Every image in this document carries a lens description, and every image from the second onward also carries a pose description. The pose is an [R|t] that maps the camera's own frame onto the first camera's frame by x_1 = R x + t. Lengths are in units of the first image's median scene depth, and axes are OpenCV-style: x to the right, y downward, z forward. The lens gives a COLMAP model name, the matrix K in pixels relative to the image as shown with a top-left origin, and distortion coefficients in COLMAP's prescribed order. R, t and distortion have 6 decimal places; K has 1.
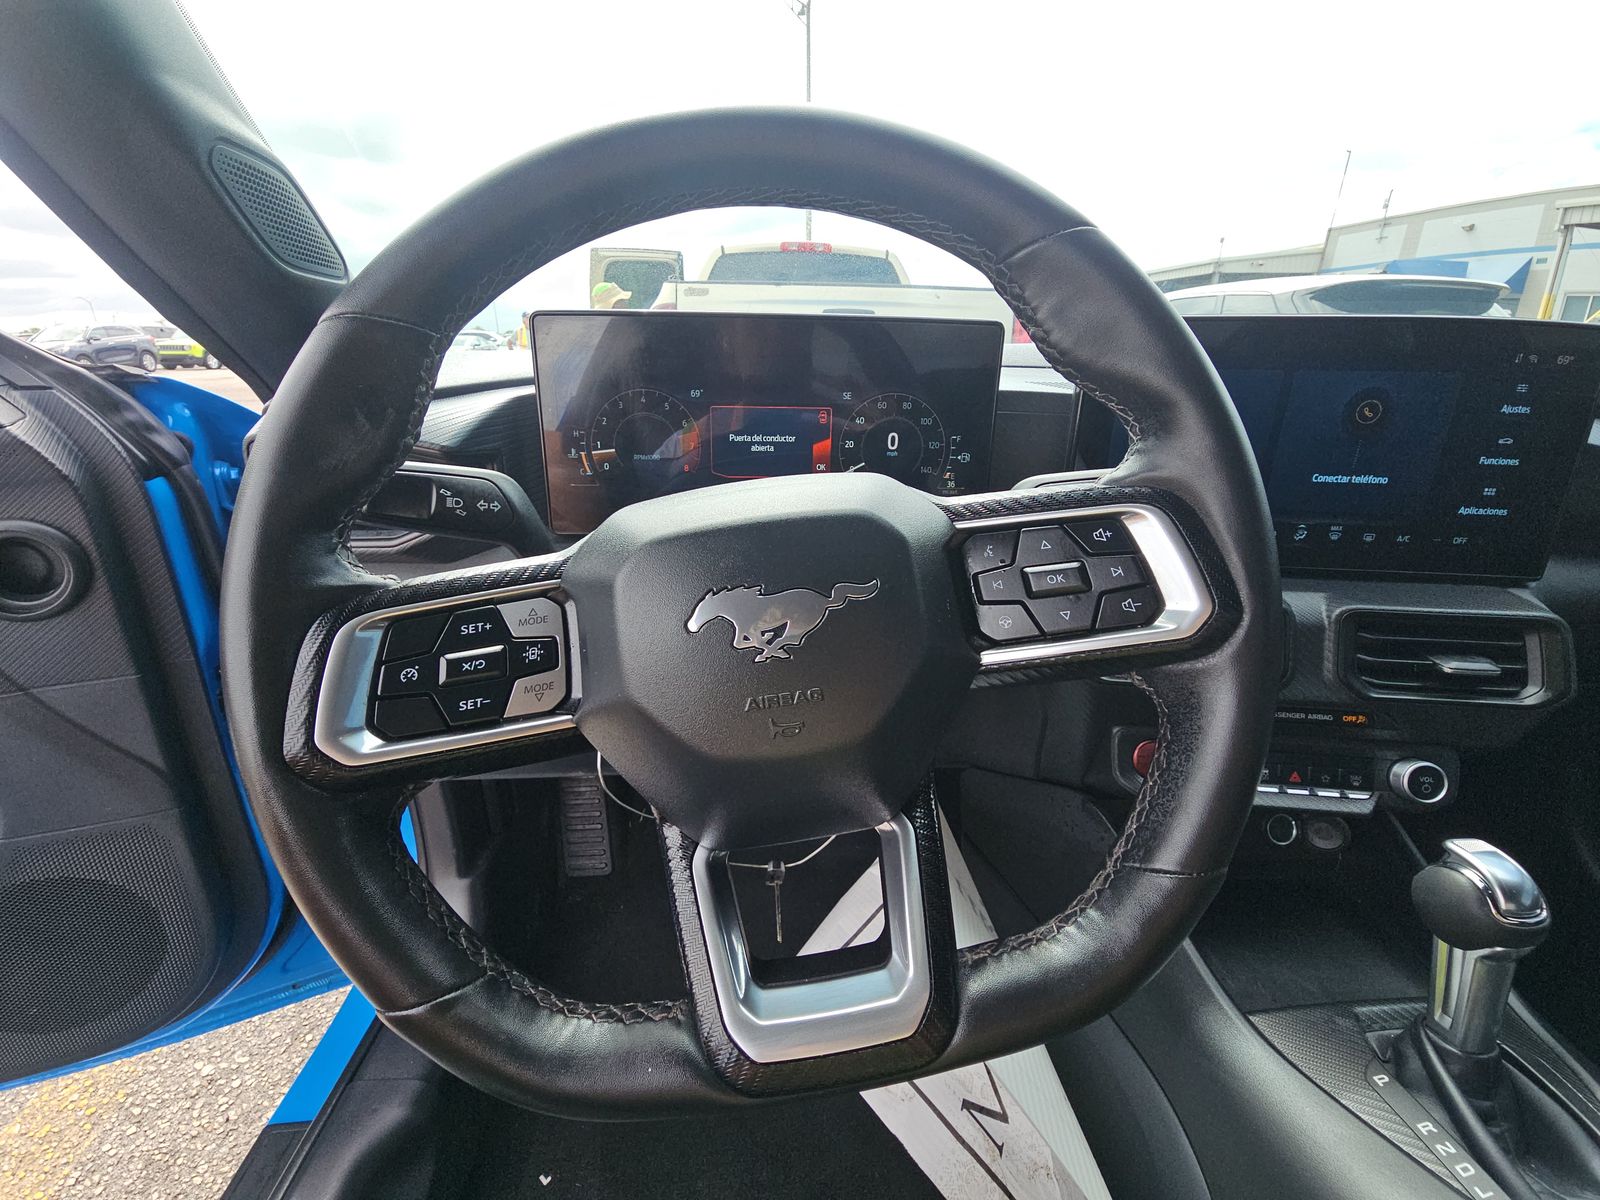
lens RADIAL K [[665.0, 0, 783.4], [0, 665.0, 600.0], [0, 0, 1]] dist [0.024920, -0.012970]
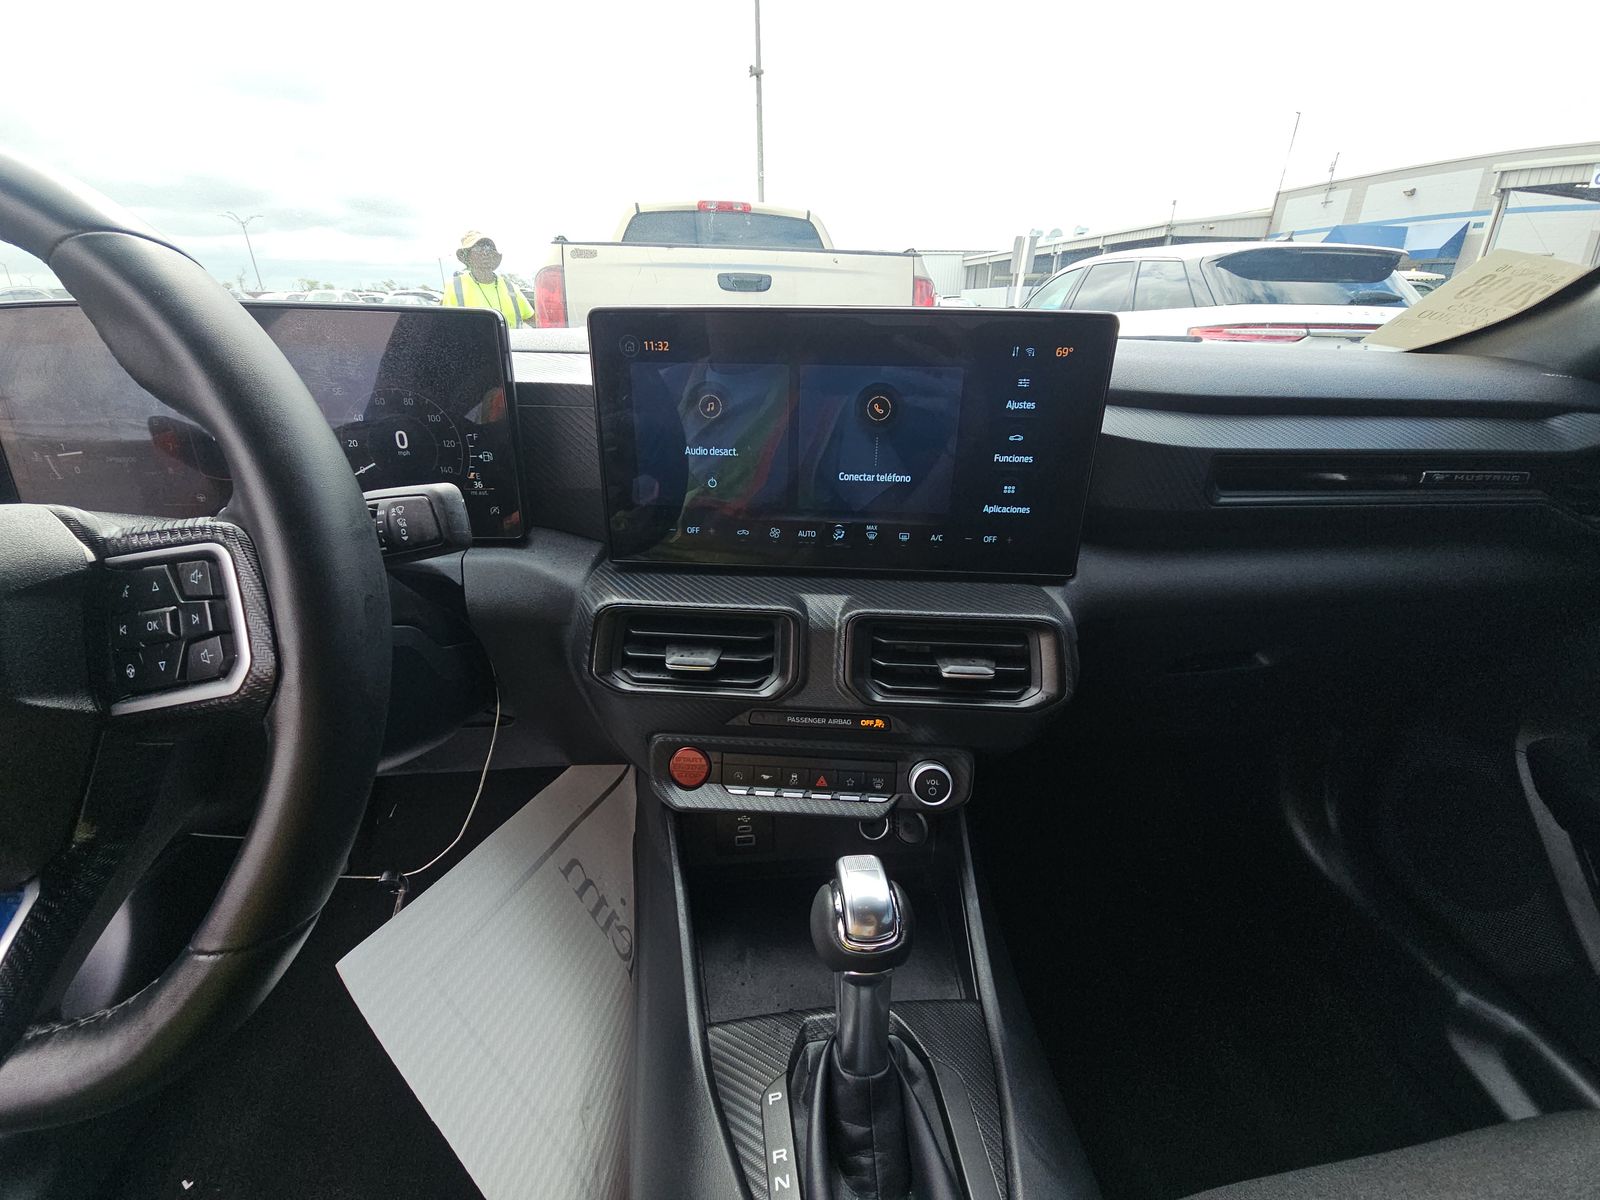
lens RADIAL K [[660.7, 0, 800.0], [0, 660.7, 600.0], [0, 0, 1]] dist [0.010201, -0.006716]
pose [[0.999253, -0.017316, 0.034545, 0.698053], [0.015547, 0.998586, 0.050831, -0.053549], [-0.035376, -0.050256, 0.998110, 0.042746]]
